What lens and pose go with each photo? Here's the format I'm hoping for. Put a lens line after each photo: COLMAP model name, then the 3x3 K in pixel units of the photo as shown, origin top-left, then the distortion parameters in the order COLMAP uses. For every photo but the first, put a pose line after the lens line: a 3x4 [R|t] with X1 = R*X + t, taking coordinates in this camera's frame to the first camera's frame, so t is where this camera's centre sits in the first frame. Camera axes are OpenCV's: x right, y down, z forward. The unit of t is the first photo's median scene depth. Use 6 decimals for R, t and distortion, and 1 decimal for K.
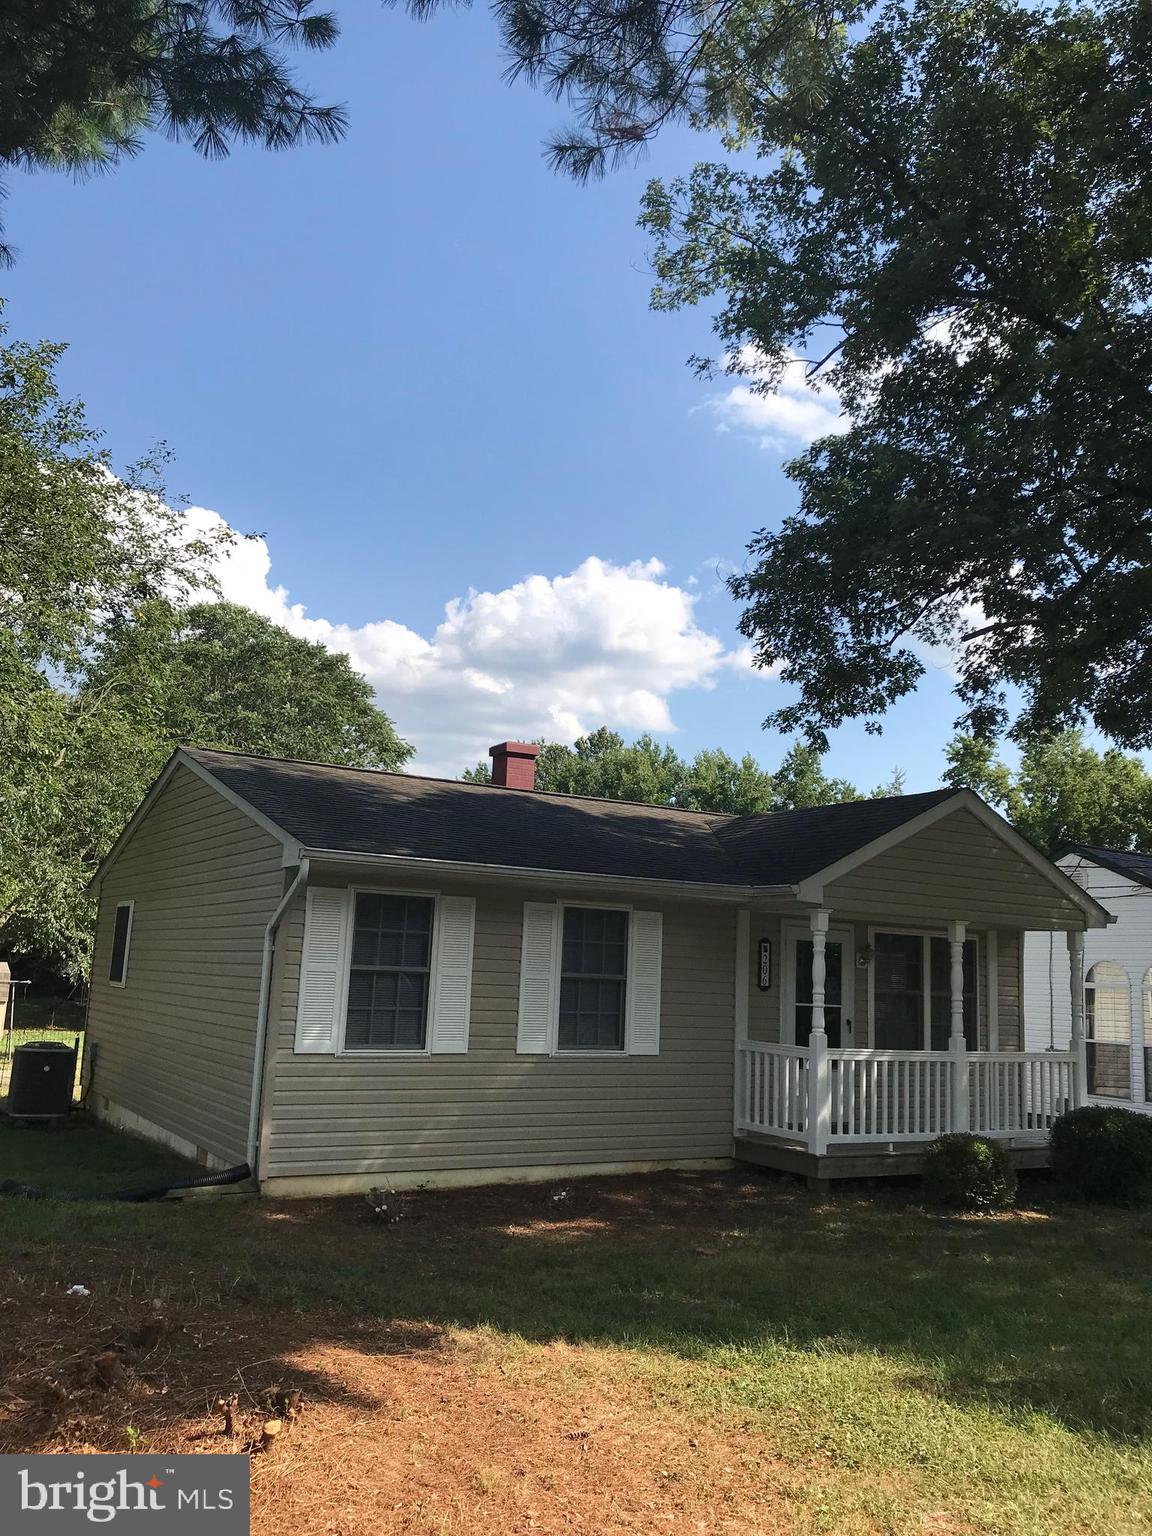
lens RADIAL K [[1248.6, 0, 577.0], [0, 1248.6, 764.0], [0, 0, 1]] dist [0.079201, -0.141575]
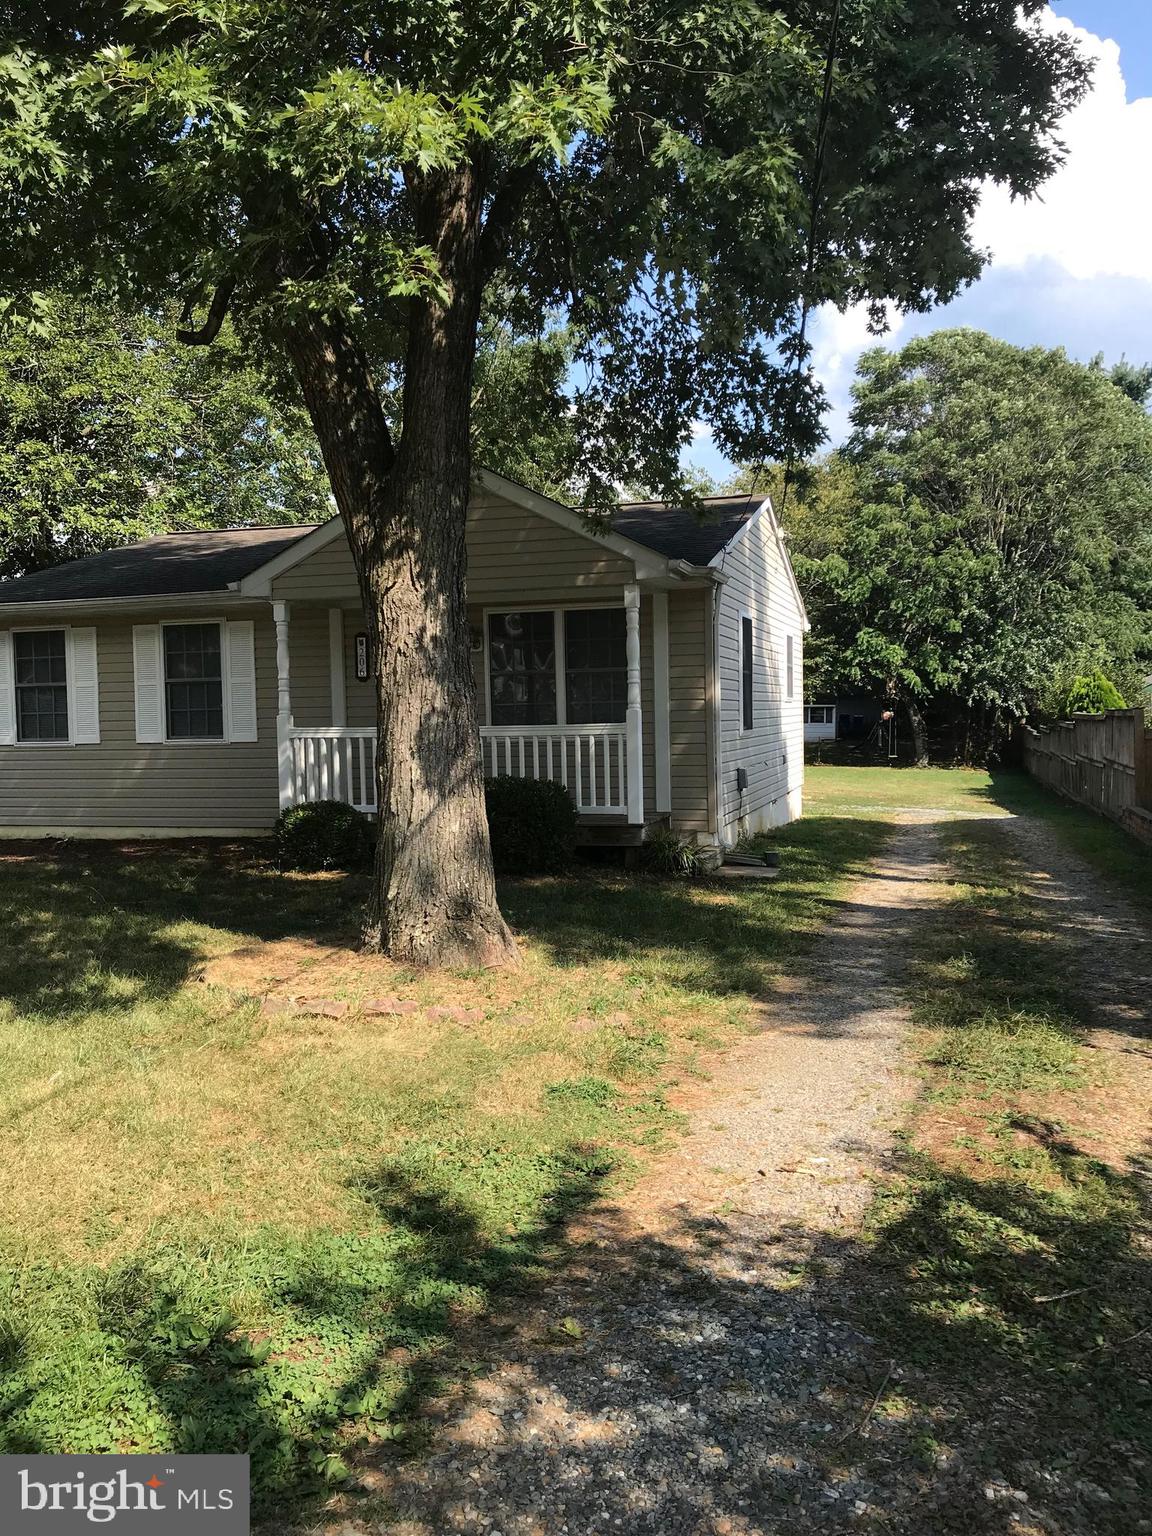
lens RADIAL K [[1248.6, 0, 577.0], [0, 1248.6, 764.0], [0, 0, 1]] dist [0.079201, -0.141575]
pose [[0.673646, -0.023467, -0.738682, 1.158192], [0.170439, 0.977487, 0.124380, 0.162126], [0.719133, -0.209688, 0.662479, 0.448684]]
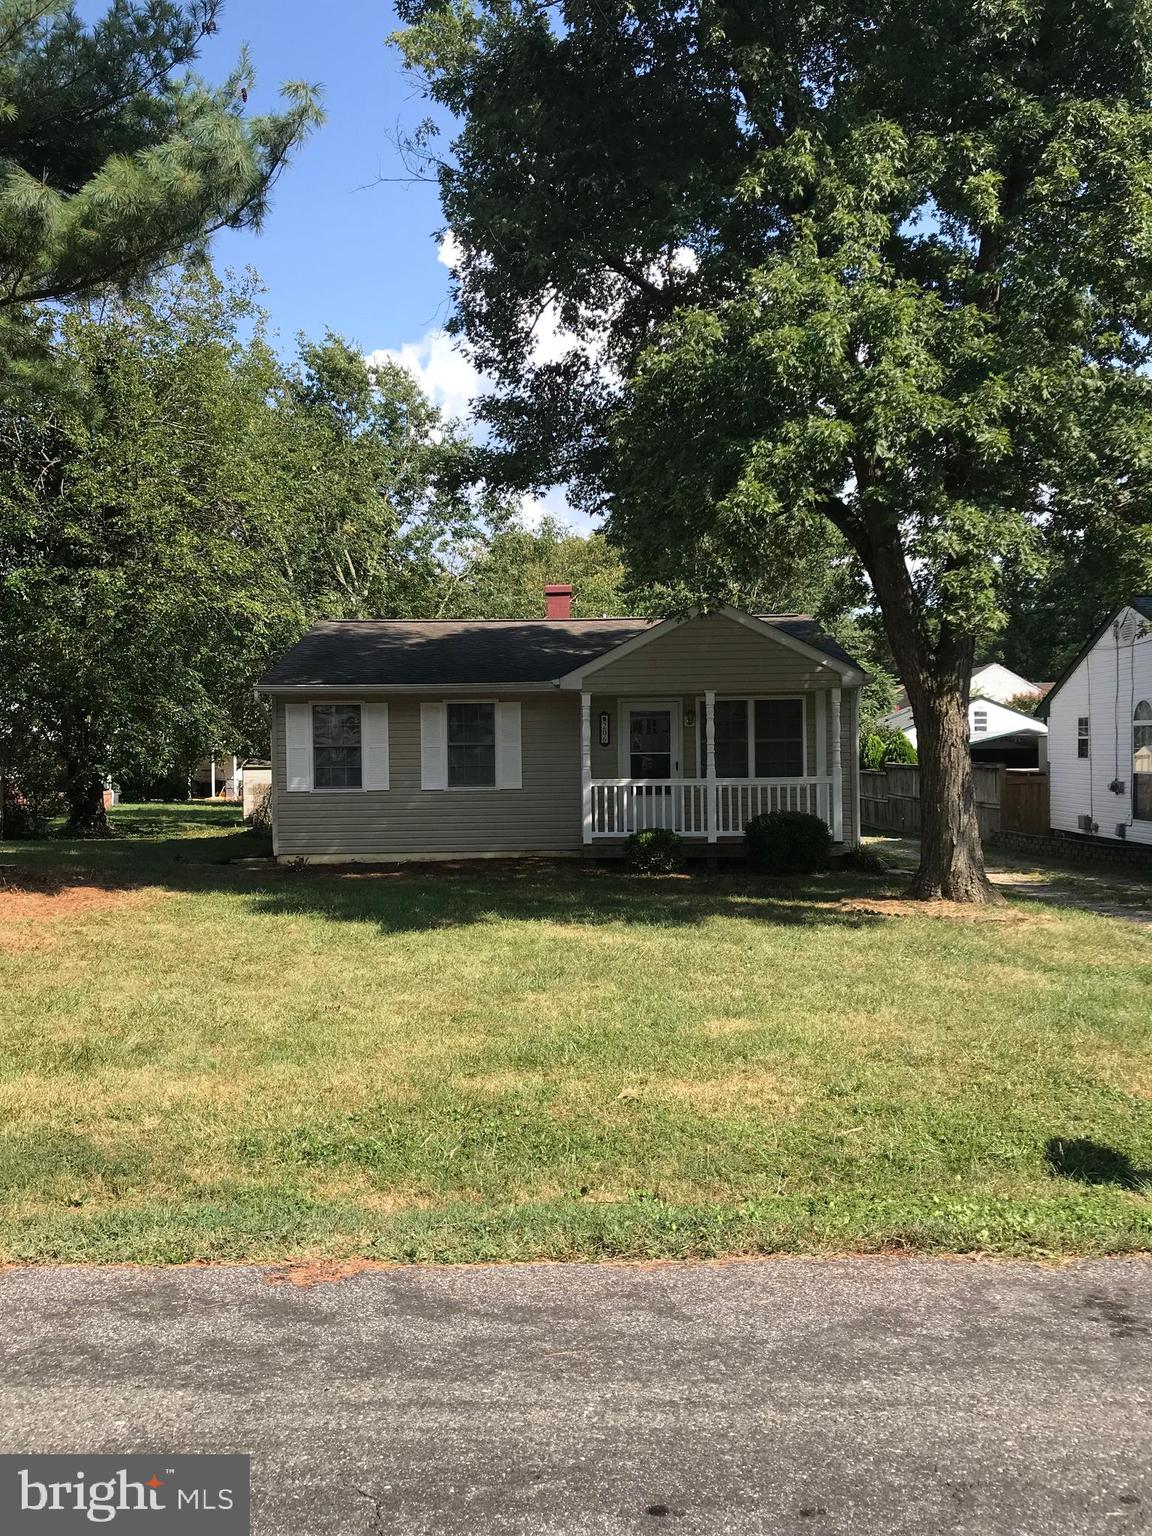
lens RADIAL K [[1238.5, 0, 577.1], [0, 1238.5, 766.8], [0, 0, 1]] dist [0.068159, -0.134133]
pose [[0.860601, -0.048542, -0.506961, 0.964851], [0.137428, 0.980654, 0.139395, -0.009320], [0.490387, -0.189634, 0.850623, -0.328077]]
